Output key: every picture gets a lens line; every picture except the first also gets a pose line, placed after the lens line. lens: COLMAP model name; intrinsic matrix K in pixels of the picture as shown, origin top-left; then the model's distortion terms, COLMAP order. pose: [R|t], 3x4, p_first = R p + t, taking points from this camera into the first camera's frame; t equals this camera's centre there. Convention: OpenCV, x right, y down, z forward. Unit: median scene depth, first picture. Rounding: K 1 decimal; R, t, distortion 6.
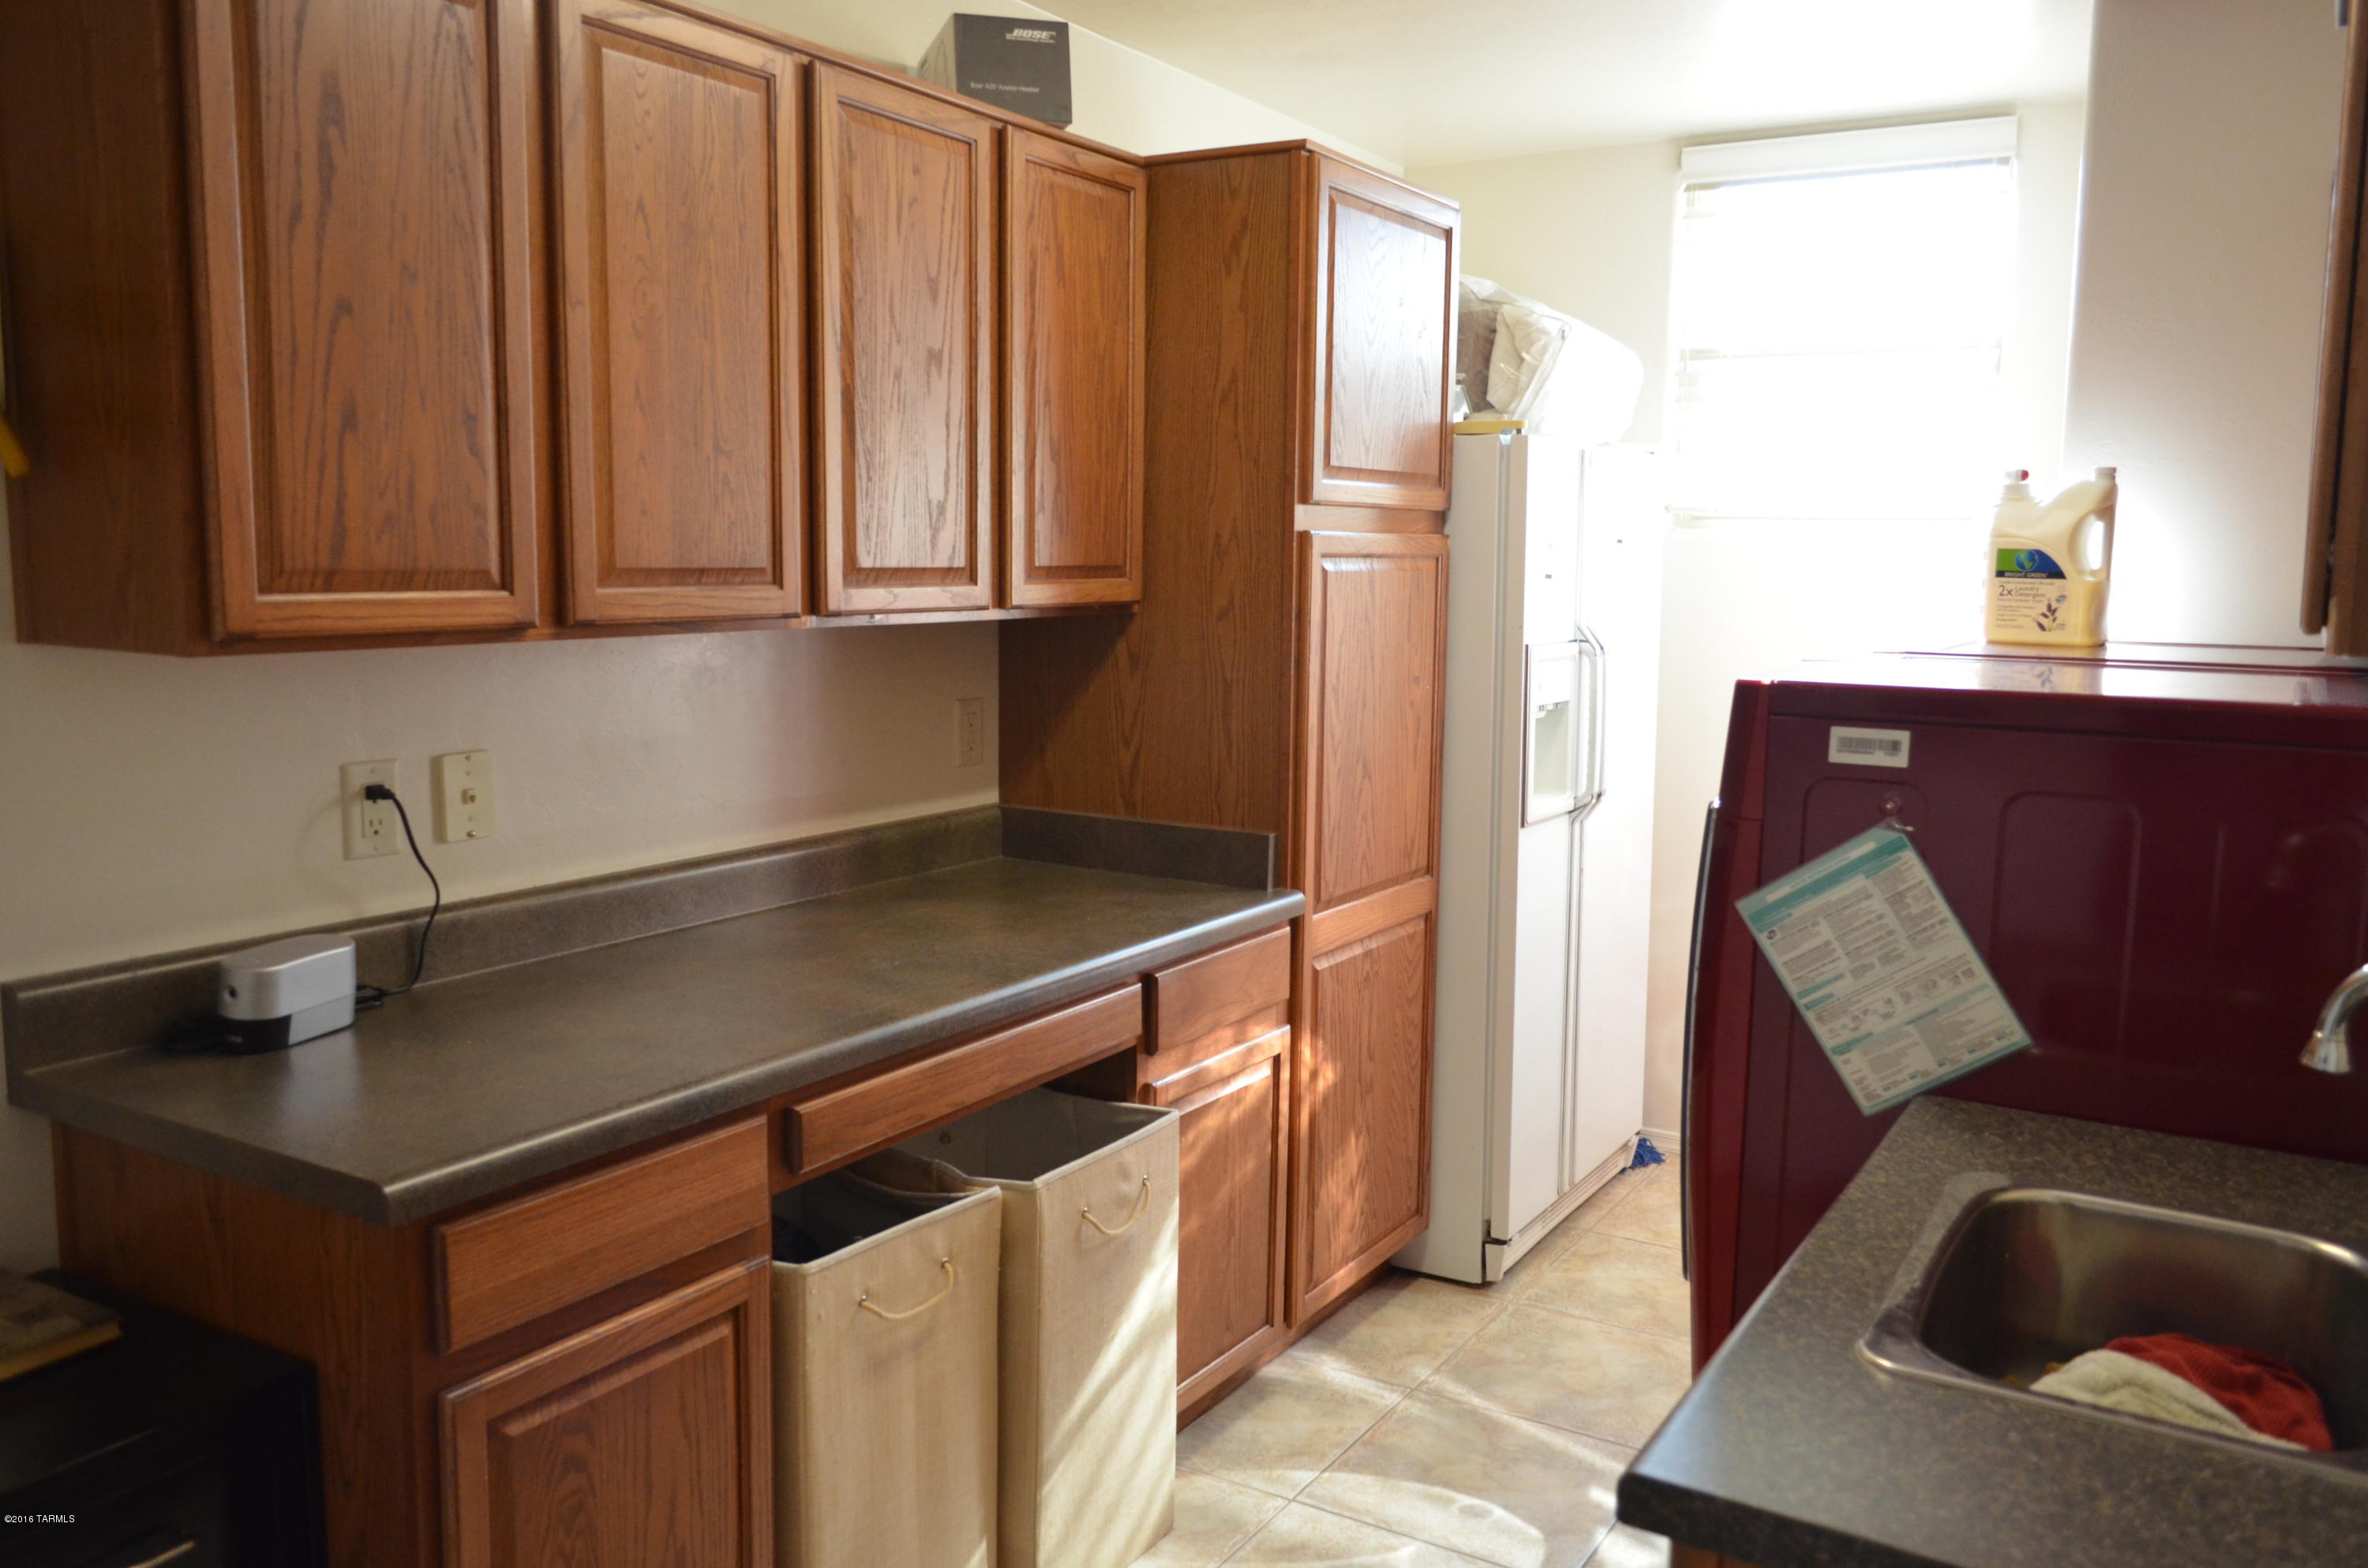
lens RADIAL K [[1836.8, 0, 1185.7], [0, 1836.8, 781.2], [0, 0, 1]] dist [-0.006290, -0.000257]
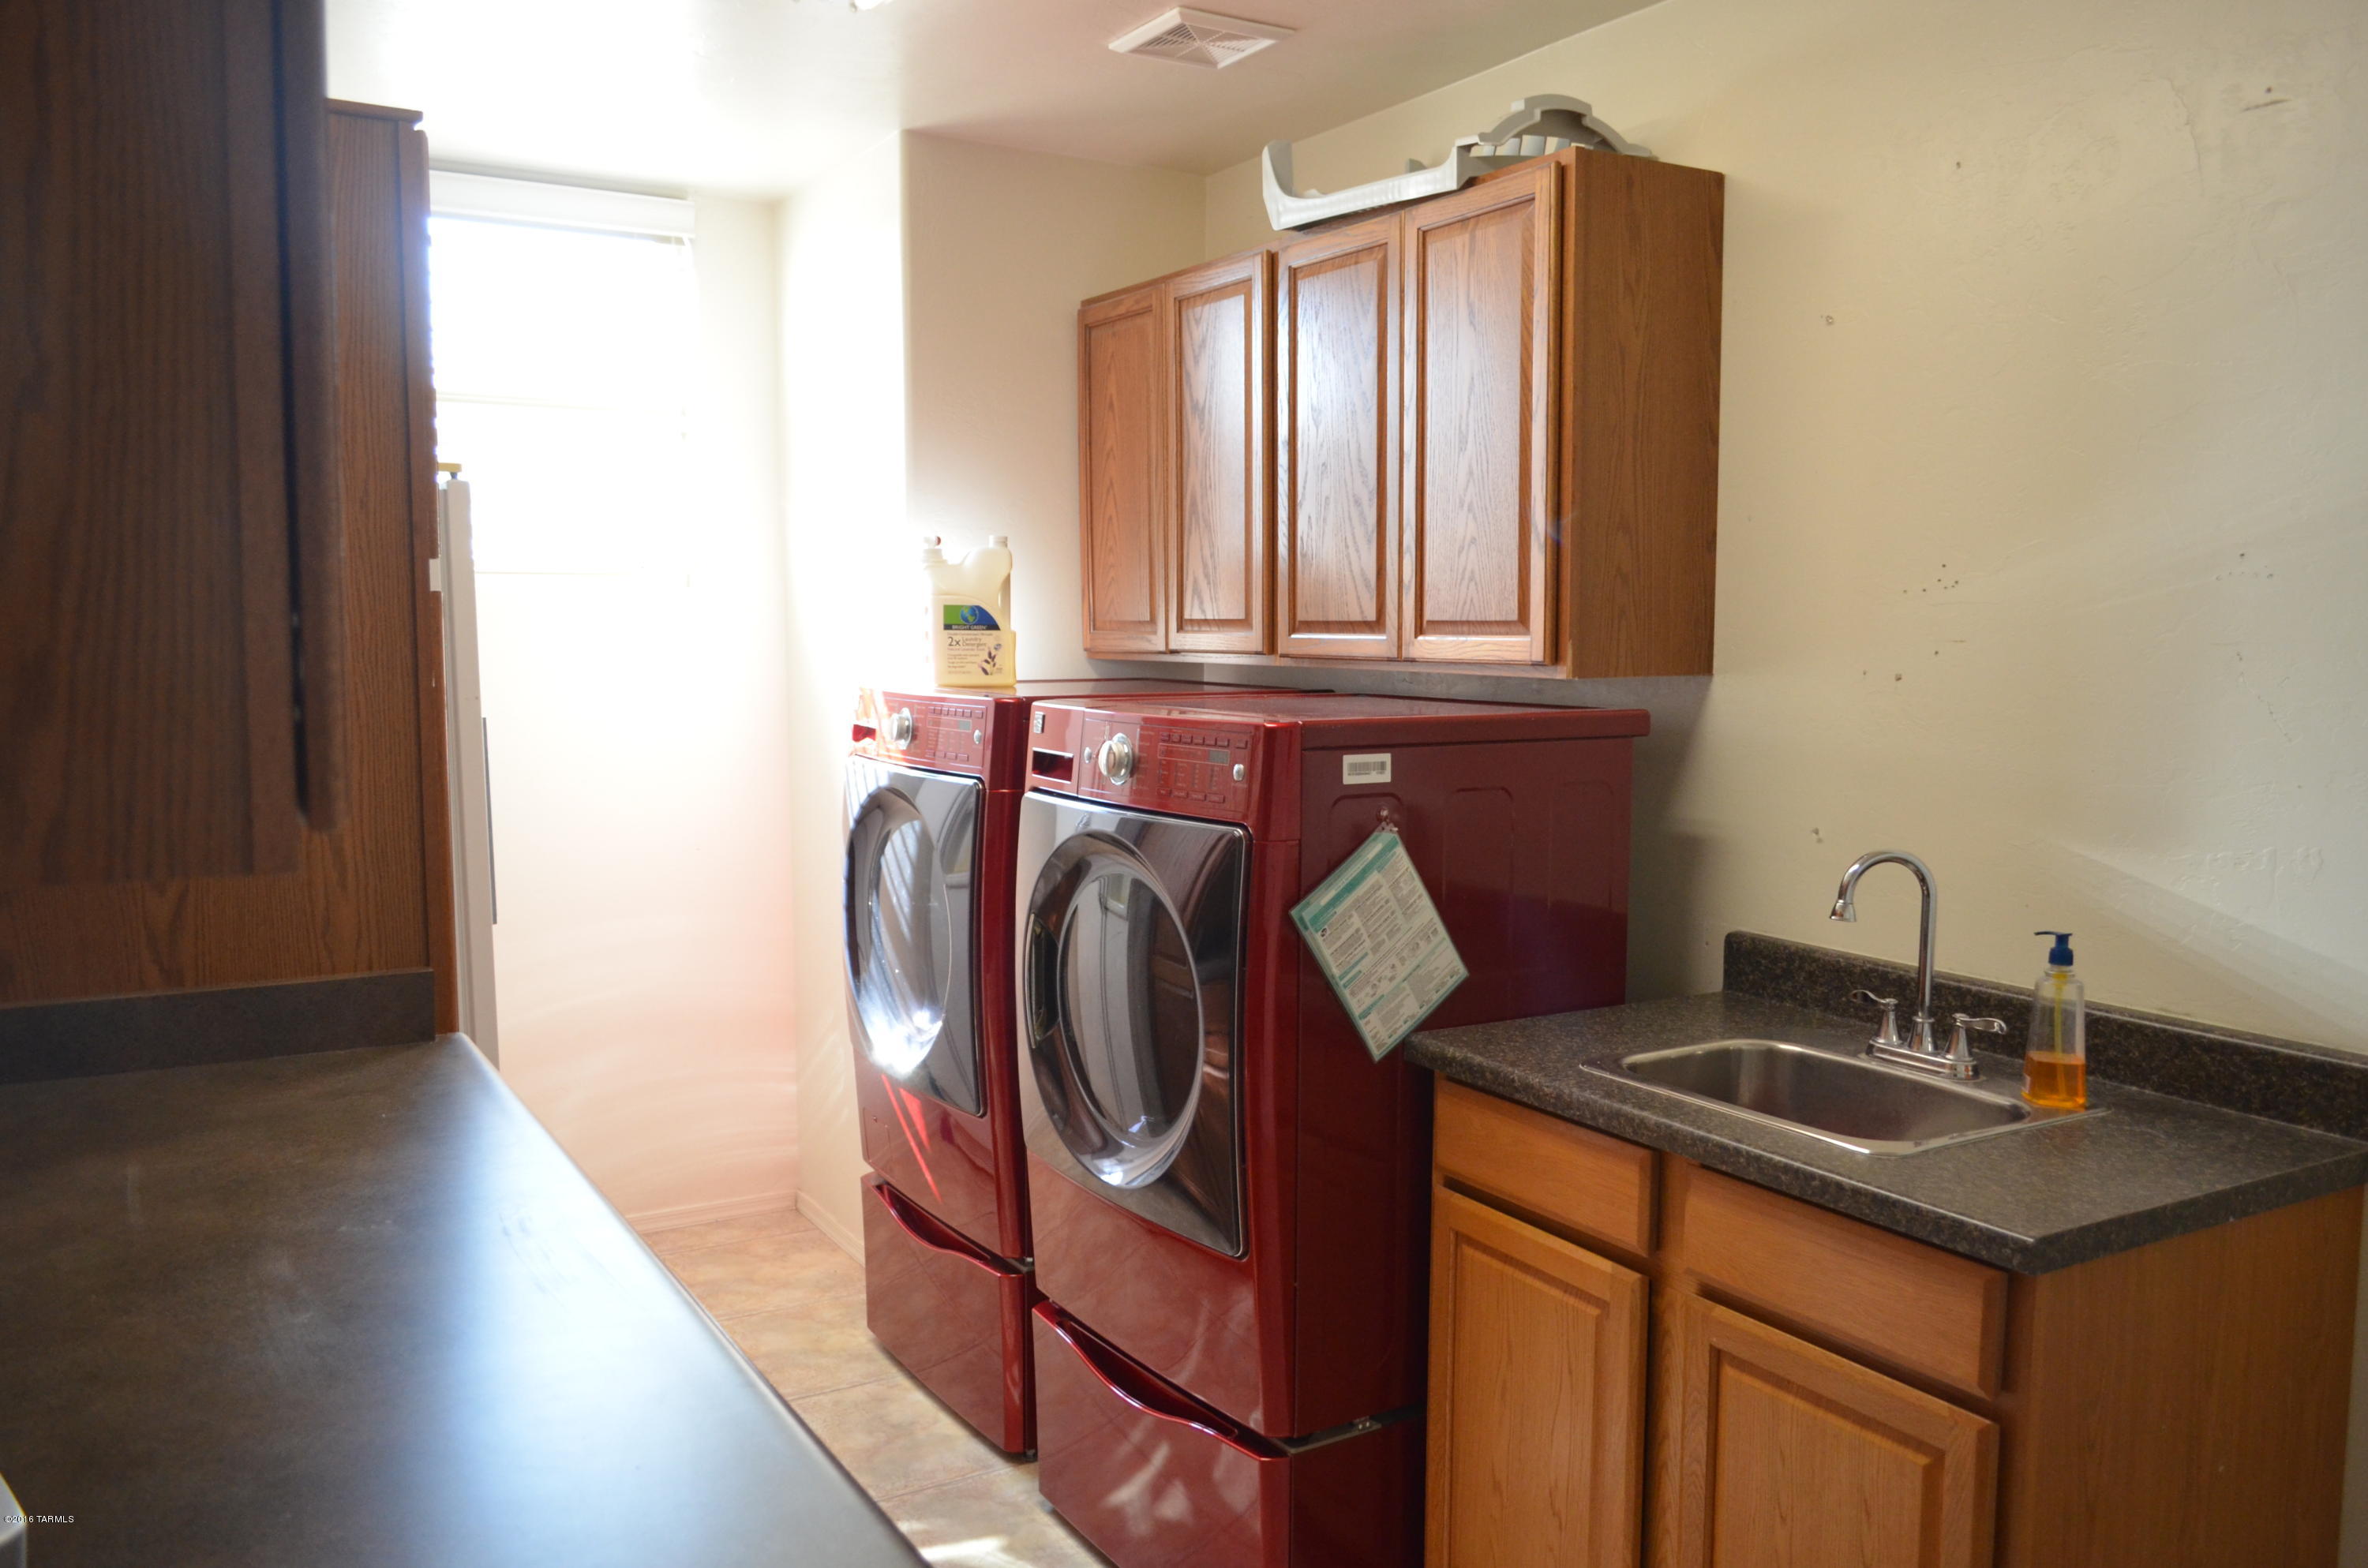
lens RADIAL K [[1836.8, 0, 1188.7], [0, 1836.8, 786.6], [0, 0, 1]] dist [-0.006290, -0.000257]
pose [[0.460419, -0.096533, 0.882437, -0.782773], [0.114281, 0.992243, 0.048918, -0.080949], [-0.880315, 0.078323, 0.467880, 0.515725]]
